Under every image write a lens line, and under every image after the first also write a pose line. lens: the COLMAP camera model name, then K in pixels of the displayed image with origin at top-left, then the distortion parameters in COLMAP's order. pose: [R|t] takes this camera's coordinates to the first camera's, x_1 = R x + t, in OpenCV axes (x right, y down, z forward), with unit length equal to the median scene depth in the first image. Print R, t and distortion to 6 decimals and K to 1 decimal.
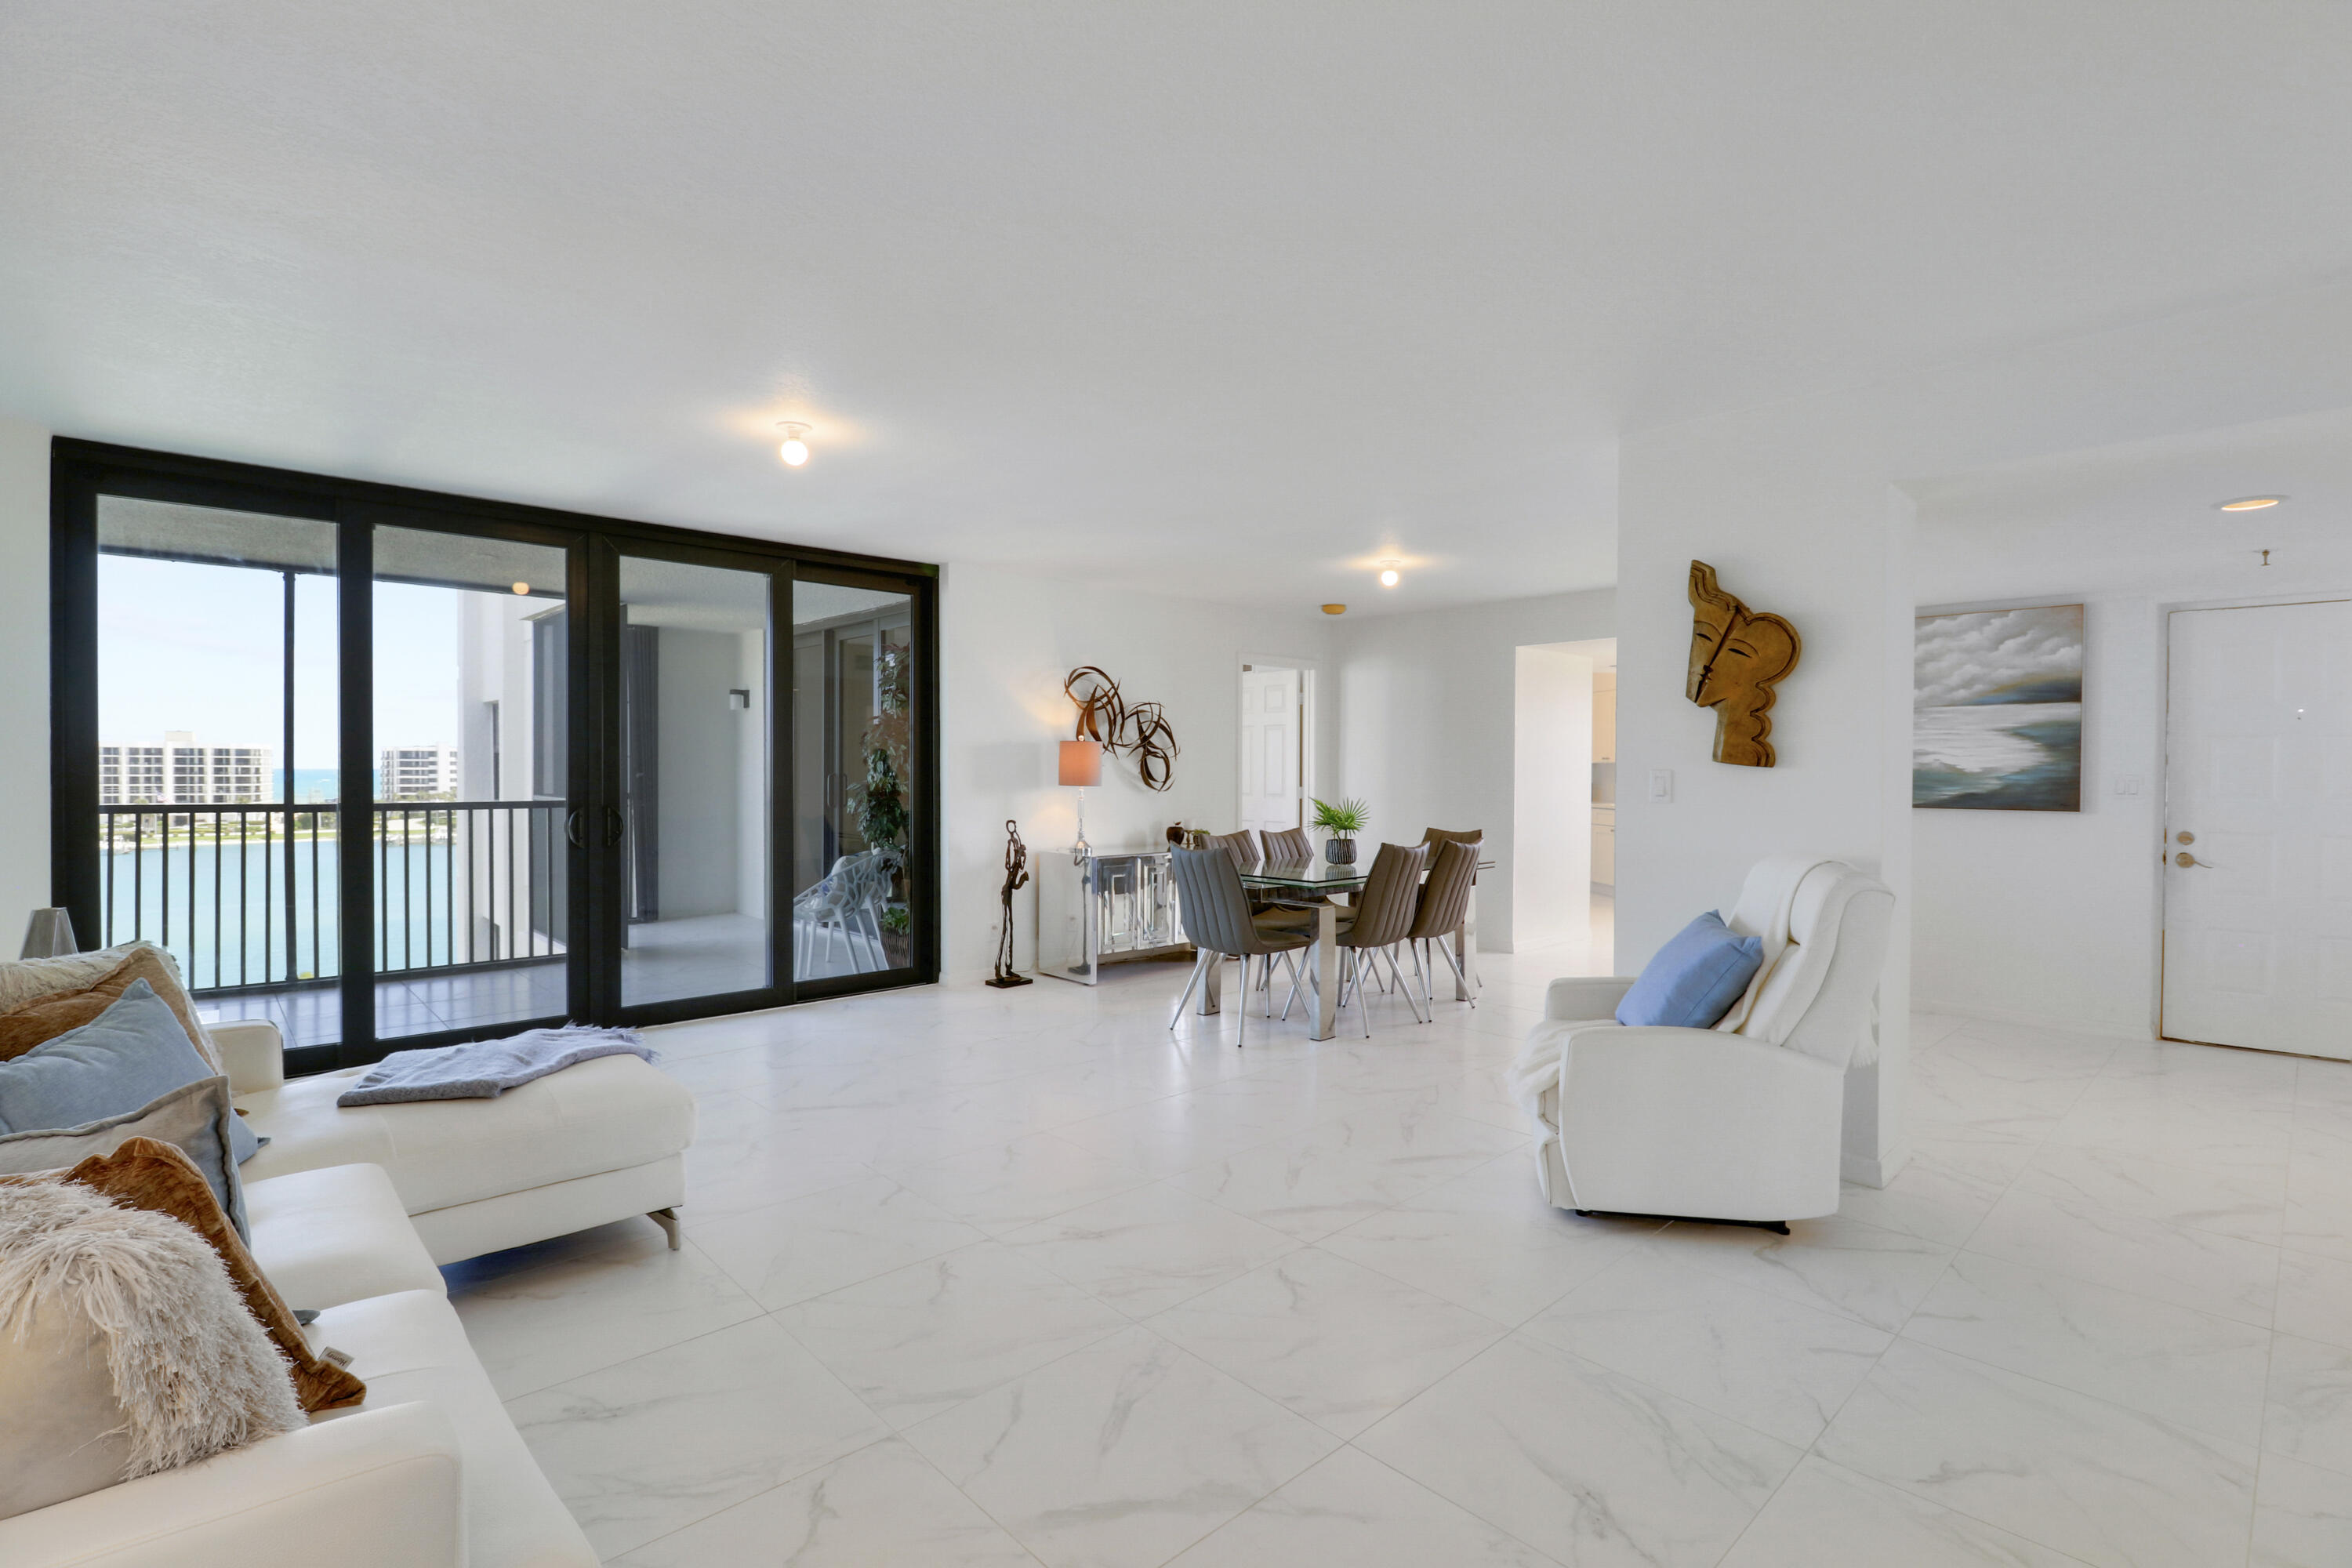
lens RADIAL K [[1118.6, 0, 1193.7], [0, 1118.6, 798.5], [0, 0, 1]] dist [-0.000014, -0.006383]
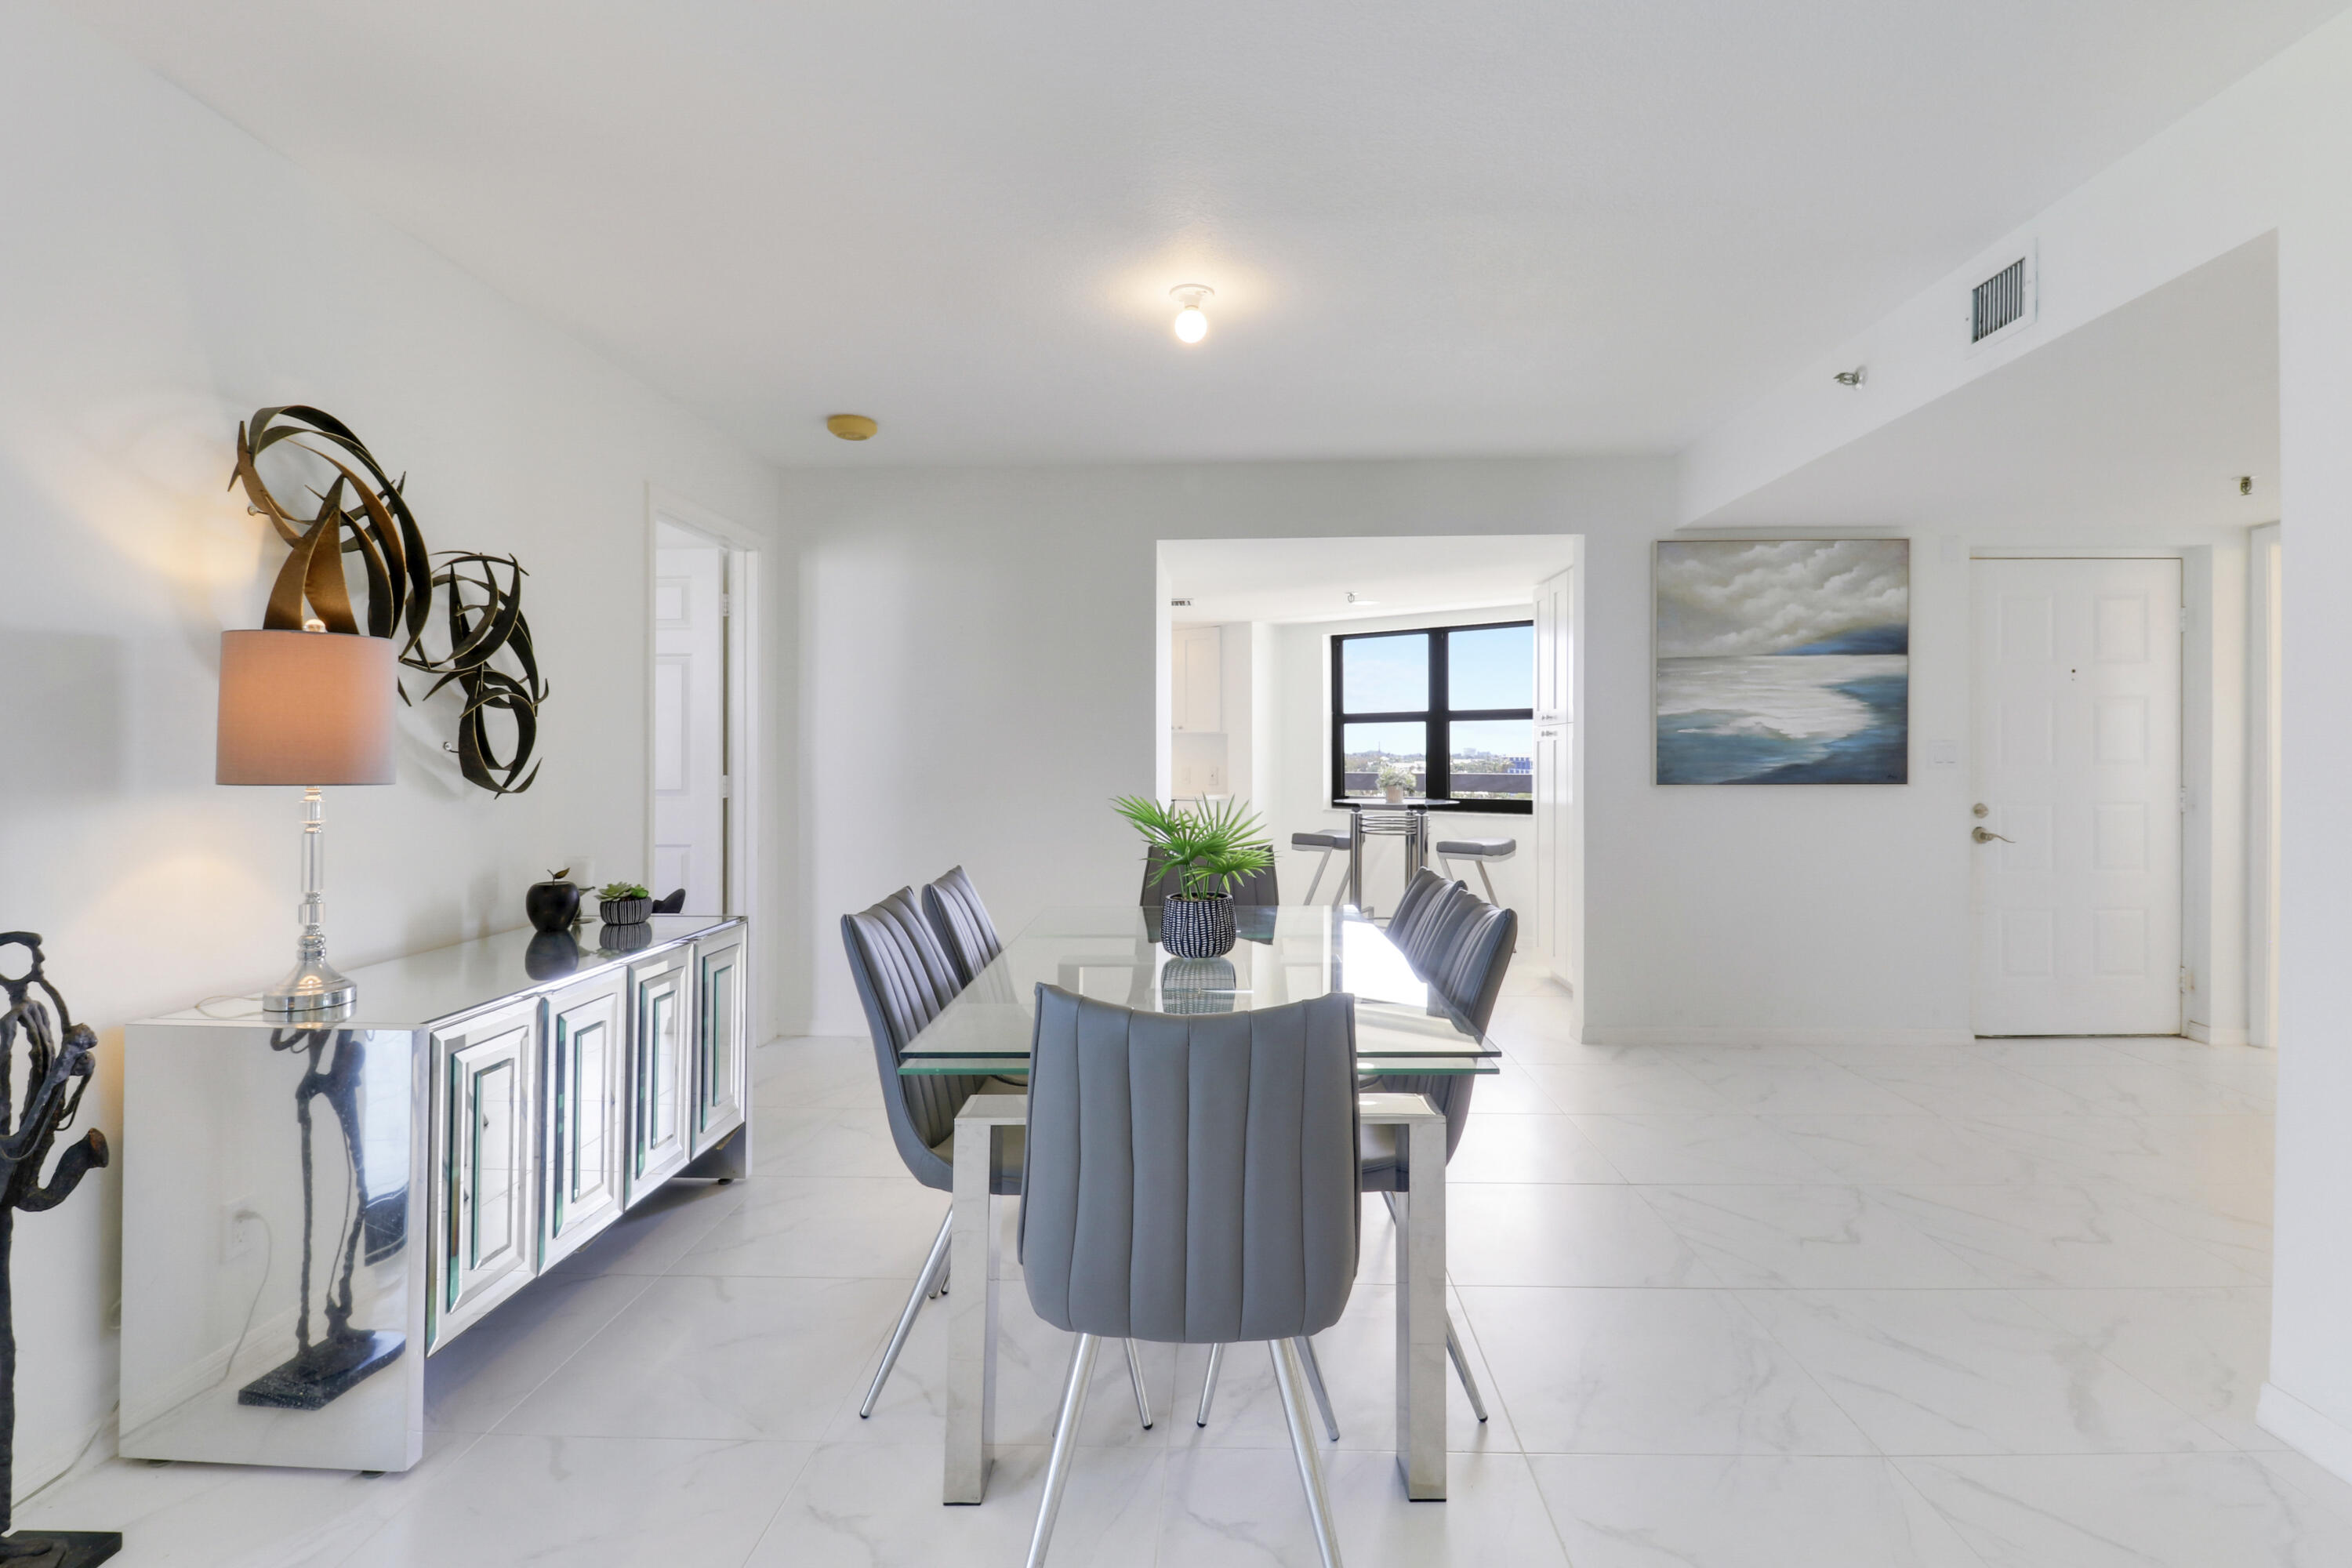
lens RADIAL K [[1118.6, 0, 1210.2], [0, 1118.6, 764.3], [0, 0, 1]] dist [-0.000014, -0.006383]
pose [[0.706880, -0.013704, 0.707200, -0.167258], [0.026458, 0.999625, -0.007075, -0.010374], [-0.706838, 0.023712, 0.706978, 0.723507]]
